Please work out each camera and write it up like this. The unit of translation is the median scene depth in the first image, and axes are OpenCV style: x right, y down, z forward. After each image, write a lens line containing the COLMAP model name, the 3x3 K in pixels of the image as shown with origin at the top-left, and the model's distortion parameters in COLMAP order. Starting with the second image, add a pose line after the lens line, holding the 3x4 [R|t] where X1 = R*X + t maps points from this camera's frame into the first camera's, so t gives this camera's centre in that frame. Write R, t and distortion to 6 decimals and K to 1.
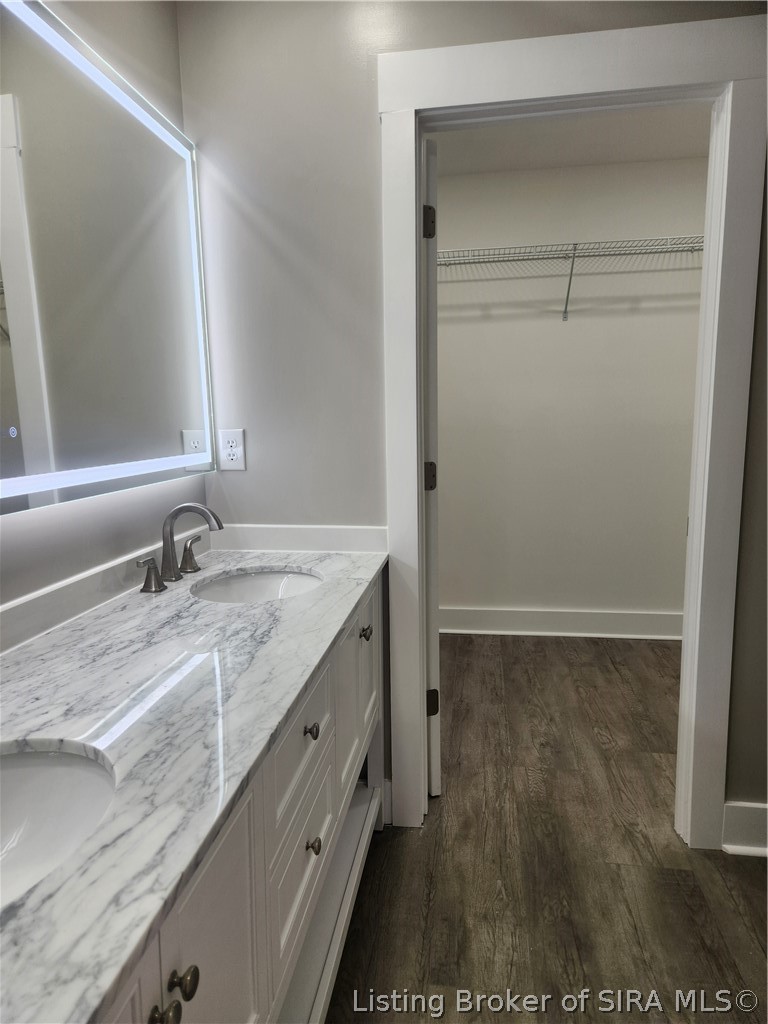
lens RADIAL K [[685.9, 0, 381.4], [0, 685.9, 512.1], [0, 0, 1]] dist [0.028958, -0.024690]
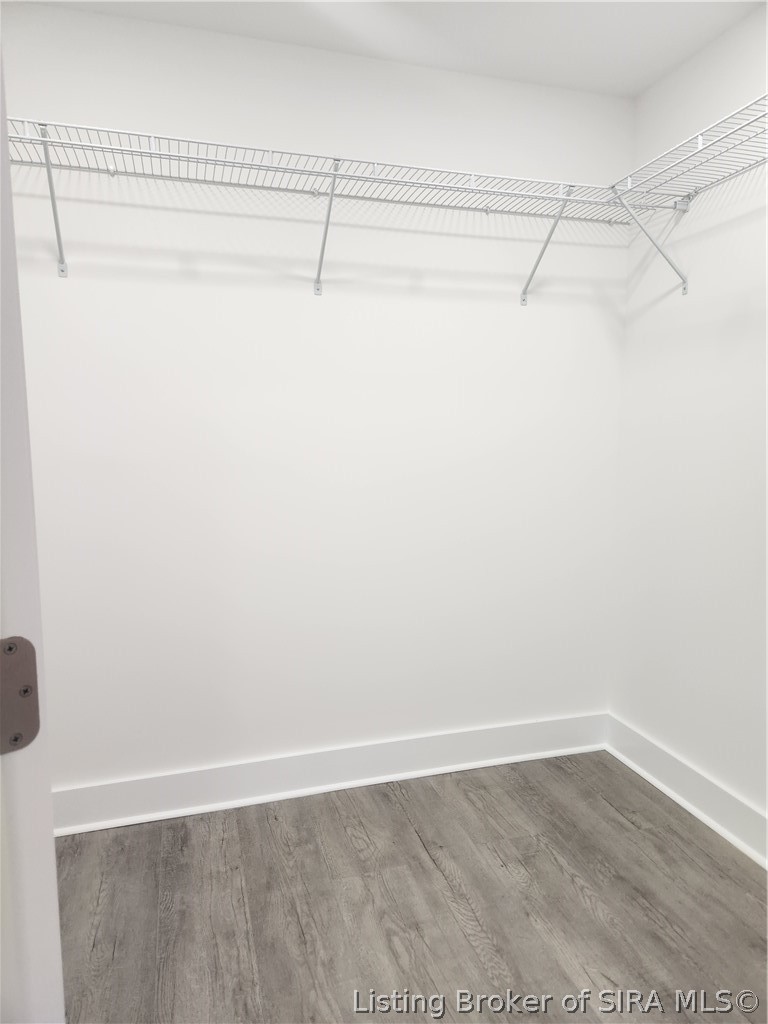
lens RADIAL K [[685.9, 0, 397.3], [0, 685.9, 518.4], [0, 0, 1]] dist [0.028958, -0.024690]
pose [[0.902637, -0.037821, 0.428737, 0.061397], [0.045423, 0.998940, -0.007509, -0.074253], [-0.427998, 0.026252, 0.903398, 0.461092]]
